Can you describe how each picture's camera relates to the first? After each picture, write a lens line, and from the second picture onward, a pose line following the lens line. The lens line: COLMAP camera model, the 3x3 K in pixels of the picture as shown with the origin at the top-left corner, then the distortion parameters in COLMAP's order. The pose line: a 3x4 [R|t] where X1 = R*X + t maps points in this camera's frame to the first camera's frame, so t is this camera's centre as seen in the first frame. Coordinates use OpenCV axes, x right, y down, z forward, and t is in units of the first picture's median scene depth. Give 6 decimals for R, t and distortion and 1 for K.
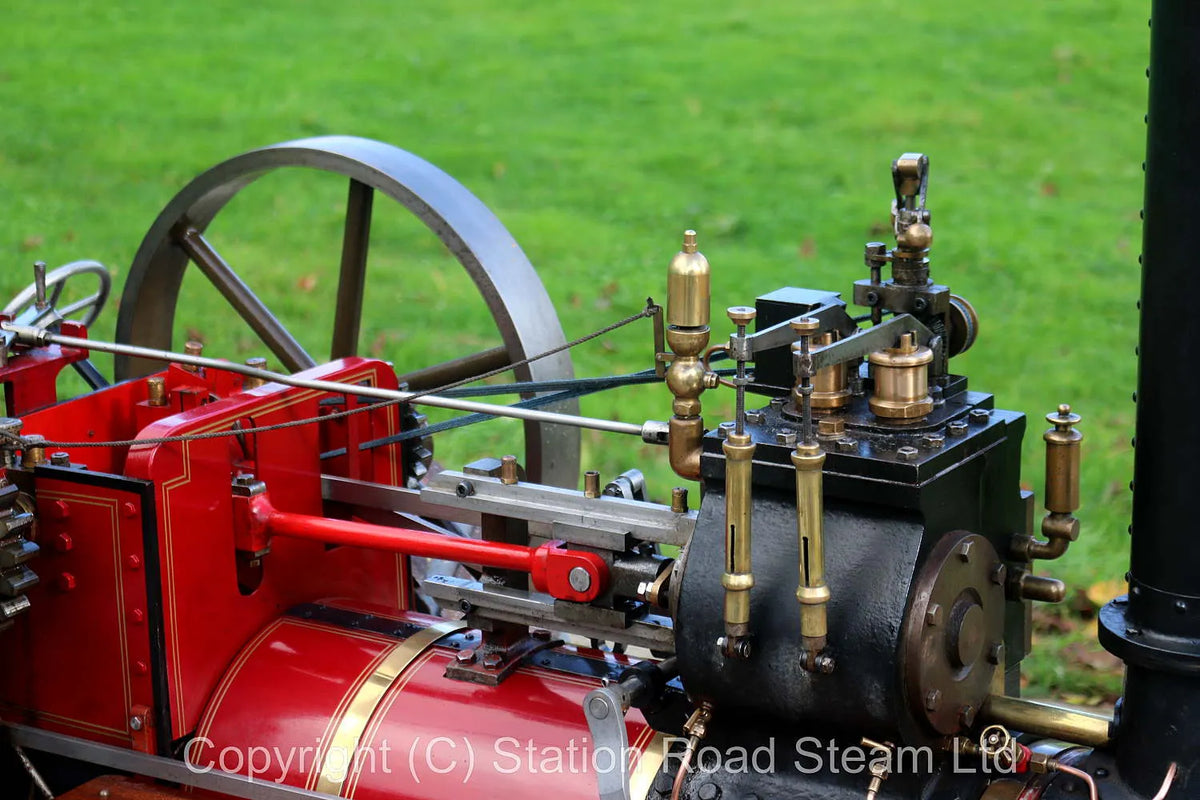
lens RADIAL K [[2858.7, 0, 599.0], [0, 2858.7, 353.2], [0, 0, 1]] dist [0.013407, 0.357577]
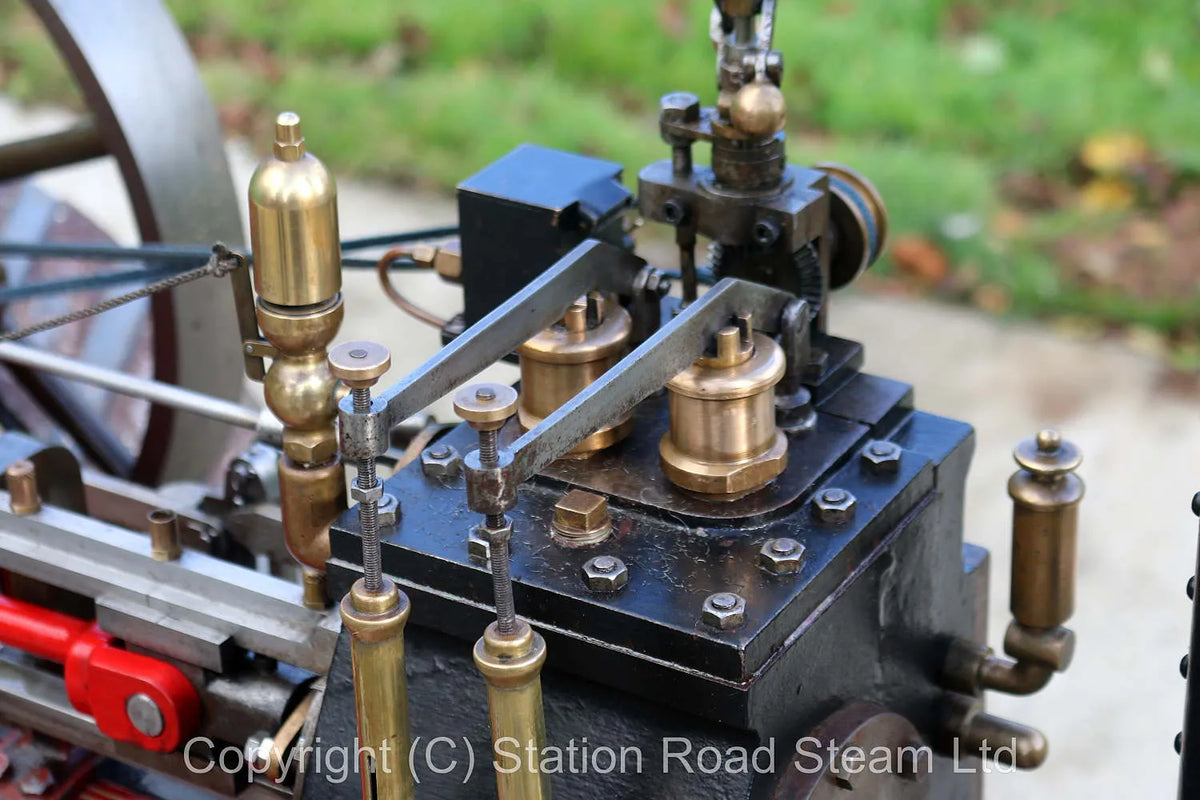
lens RADIAL K [[2858.7, 0, 599.0], [0, 2858.7, 353.2], [0, 0, 1]] dist [0.013407, 0.357577]
pose [[0.999716, -0.023662, -0.002705, 0.084435], [0.023591, 0.968318, 0.248604, -0.122527], [-0.003263, -0.248597, 0.968602, 0.512520]]
